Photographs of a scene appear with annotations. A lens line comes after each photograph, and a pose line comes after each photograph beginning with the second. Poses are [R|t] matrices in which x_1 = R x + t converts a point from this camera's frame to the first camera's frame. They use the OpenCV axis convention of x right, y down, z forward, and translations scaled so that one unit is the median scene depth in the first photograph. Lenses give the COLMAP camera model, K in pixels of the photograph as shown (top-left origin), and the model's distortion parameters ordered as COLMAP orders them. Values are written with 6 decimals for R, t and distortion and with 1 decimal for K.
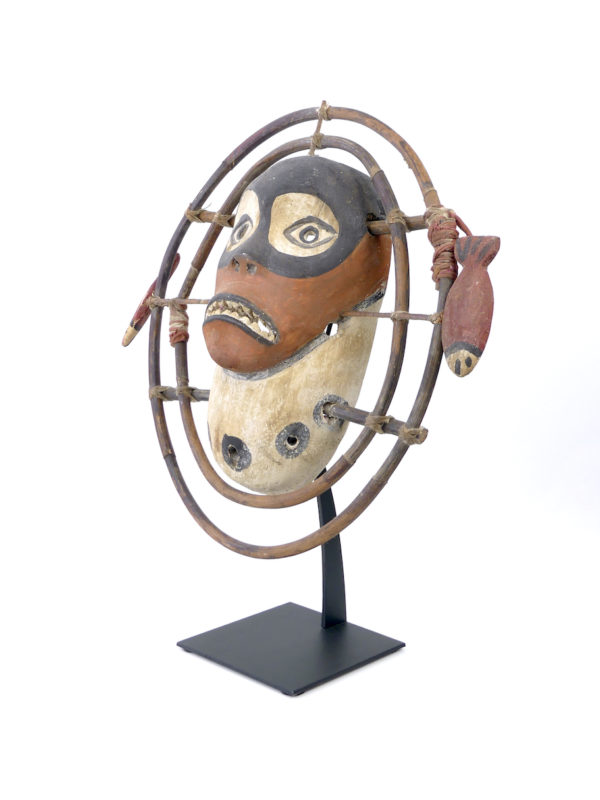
lens RADIAL K [[1127.4, 0, 300.5], [0, 1127.4, 403.7], [0, 0, 1]] dist [-0.002801, 0.000000]
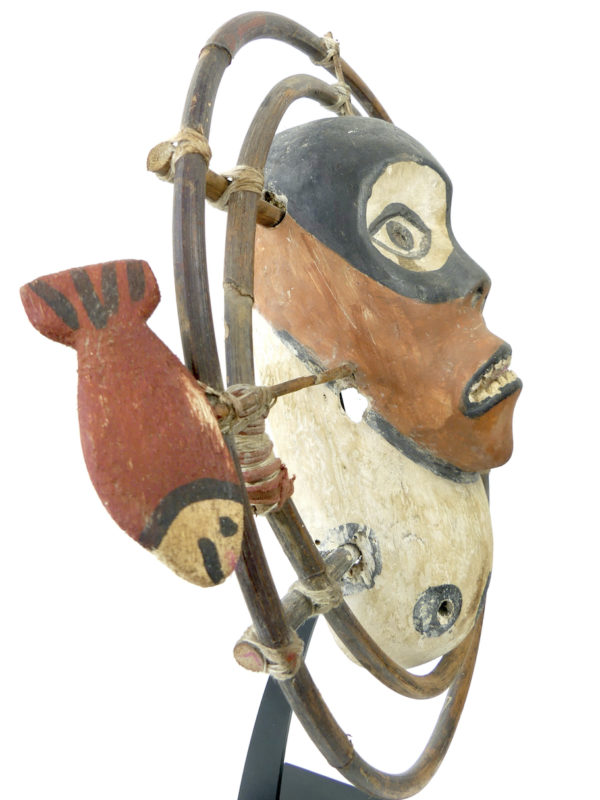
lens RADIAL K [[707.7, 0, 299.0], [0, 707.7, 393.9], [0, 0, 1]] dist [-0.003878, -0.000172]
pose [[-0.337602, -0.138400, 0.931059, -0.385980], [0.107958, 0.976911, 0.184362, -0.153901], [-0.935077, 0.162756, -0.314866, 1.232039]]
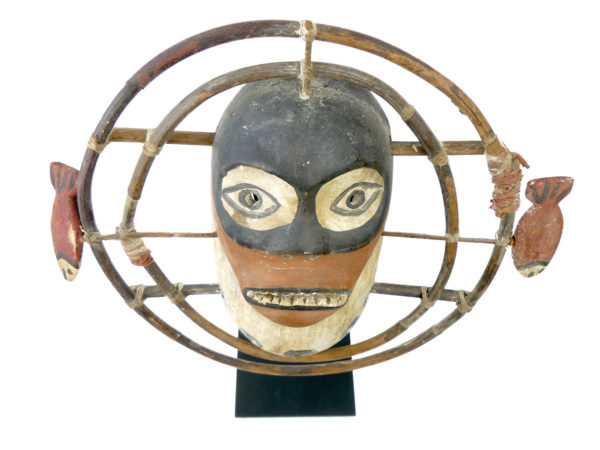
lens RADIAL K [[566.1, 0, 307.1], [0, 566.1, 231.7], [0, 0, 1]] dist [0.010730, 0.000000]
pose [[0.697716, -0.580831, 0.419318, -0.228620], [0.090591, 0.652173, 0.752638, -0.482680], [-0.710623, -0.487141, 0.507650, 0.779819]]
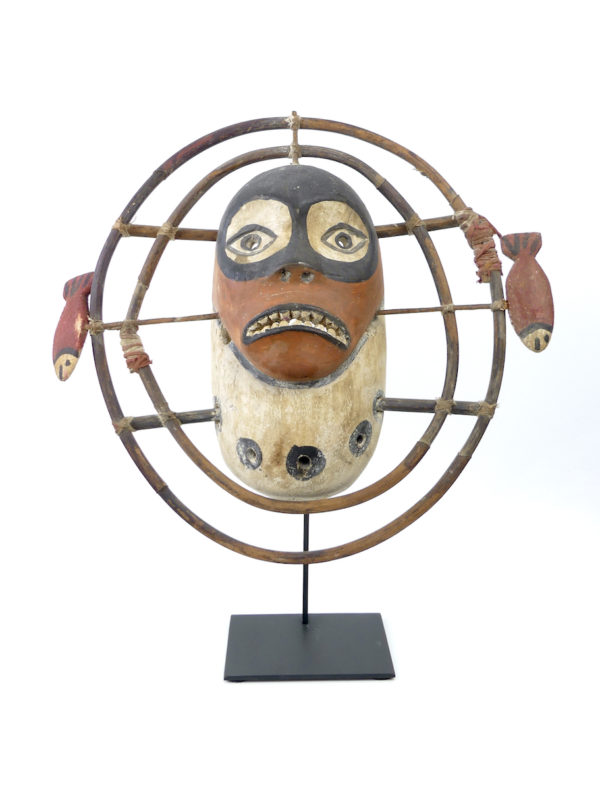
lens RADIAL K [[1127.4, 0, 296.8], [0, 1127.4, 416.6], [0, 0, 1]] dist [-0.002801, 0.000000]
pose [[0.705331, -0.154889, 0.691750, -0.766441], [0.150290, 0.986328, 0.067607, -0.066612], [-0.692764, 0.056277, 0.718965, 0.290728]]
